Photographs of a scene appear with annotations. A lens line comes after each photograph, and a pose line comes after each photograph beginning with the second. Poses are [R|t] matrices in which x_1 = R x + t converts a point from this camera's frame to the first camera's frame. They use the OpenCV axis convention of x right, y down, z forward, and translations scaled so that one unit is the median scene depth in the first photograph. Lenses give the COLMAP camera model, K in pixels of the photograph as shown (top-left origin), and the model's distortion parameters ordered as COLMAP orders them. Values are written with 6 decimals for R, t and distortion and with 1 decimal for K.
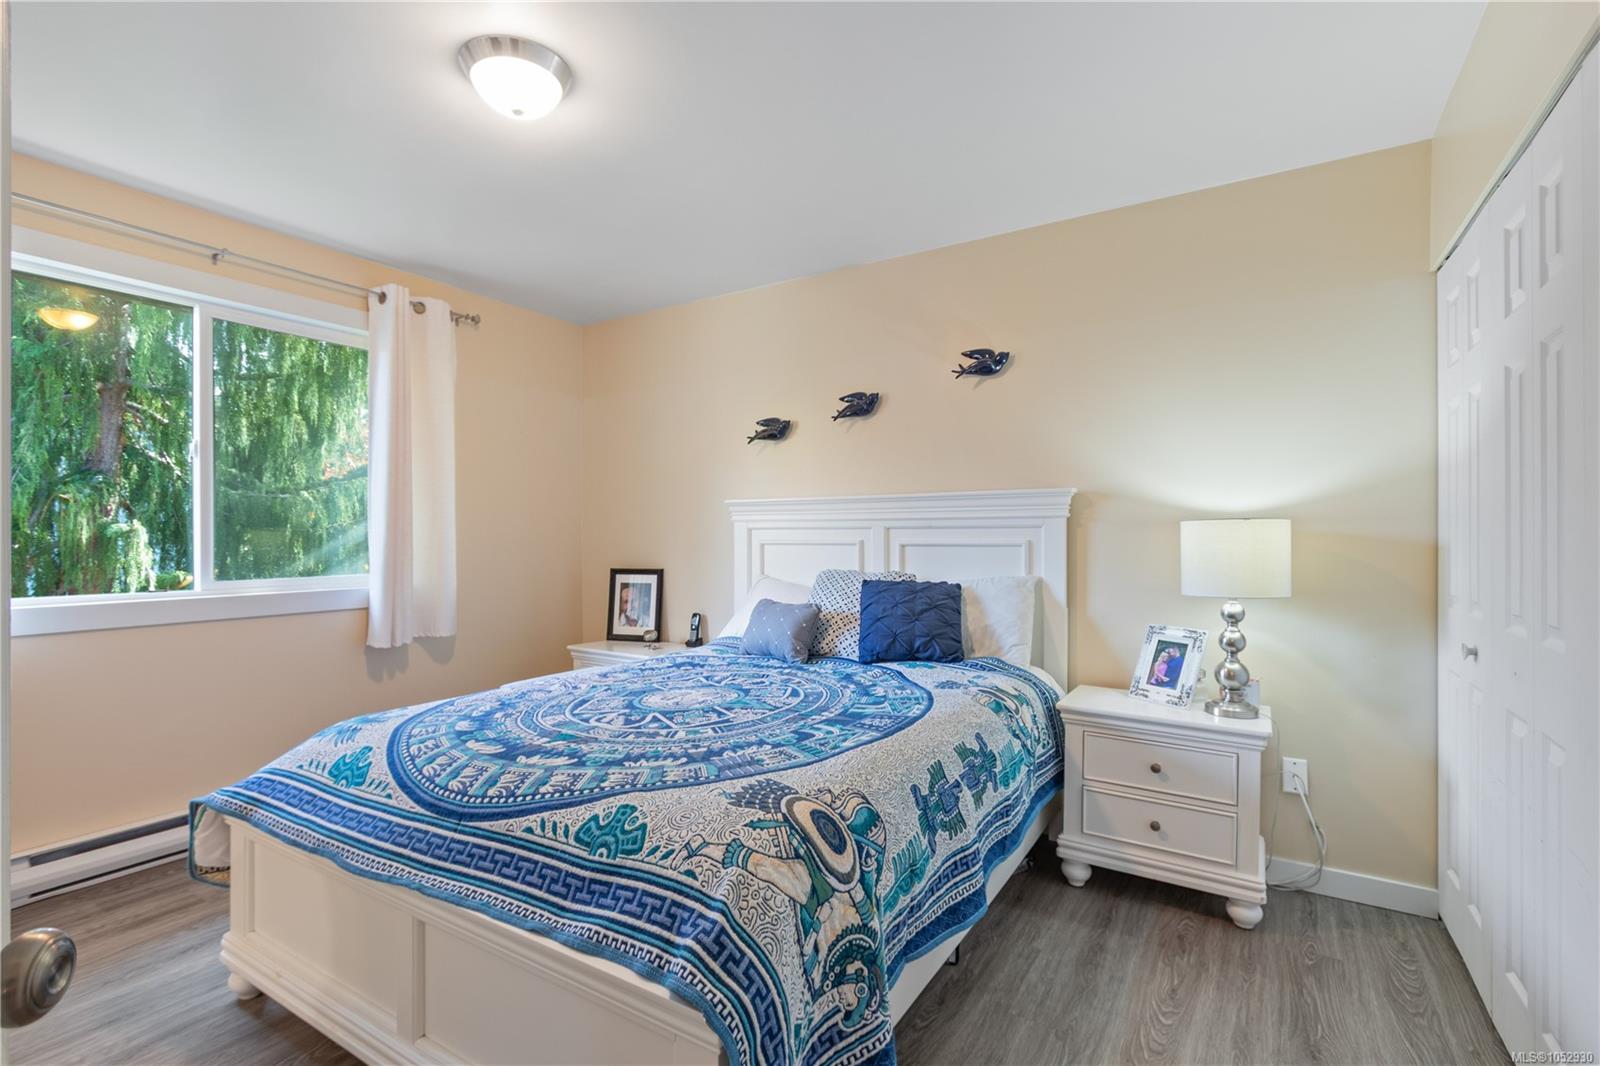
lens RADIAL K [[742.1, 0, 797.8], [0, 742.1, 537.4], [0, 0, 1]] dist [0.004042, -0.000426]
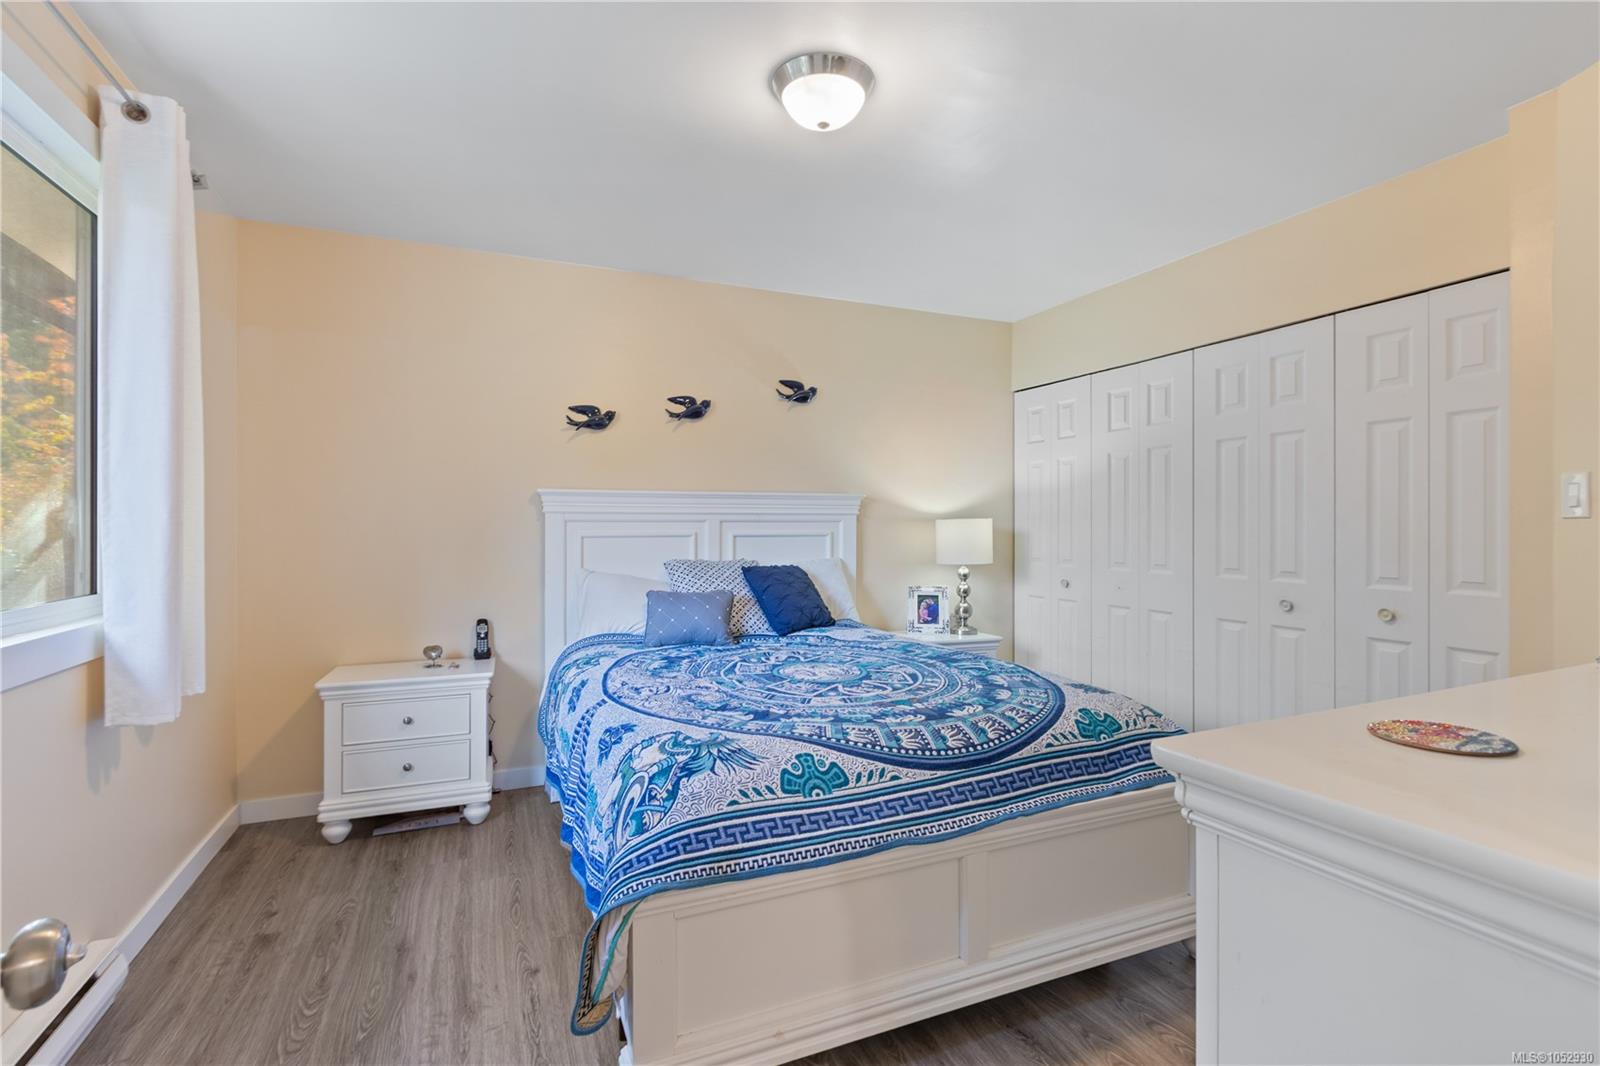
lens RADIAL K [[742.1, 0, 799.3], [0, 742.1, 526.3], [0, 0, 1]] dist [0.004042, -0.000426]
pose [[0.566313, 0.000069, 0.824191, -1.385925], [0.001821, 0.999997, -0.001335, -0.005951], [-0.824189, 0.002257, 0.566311, 0.479654]]
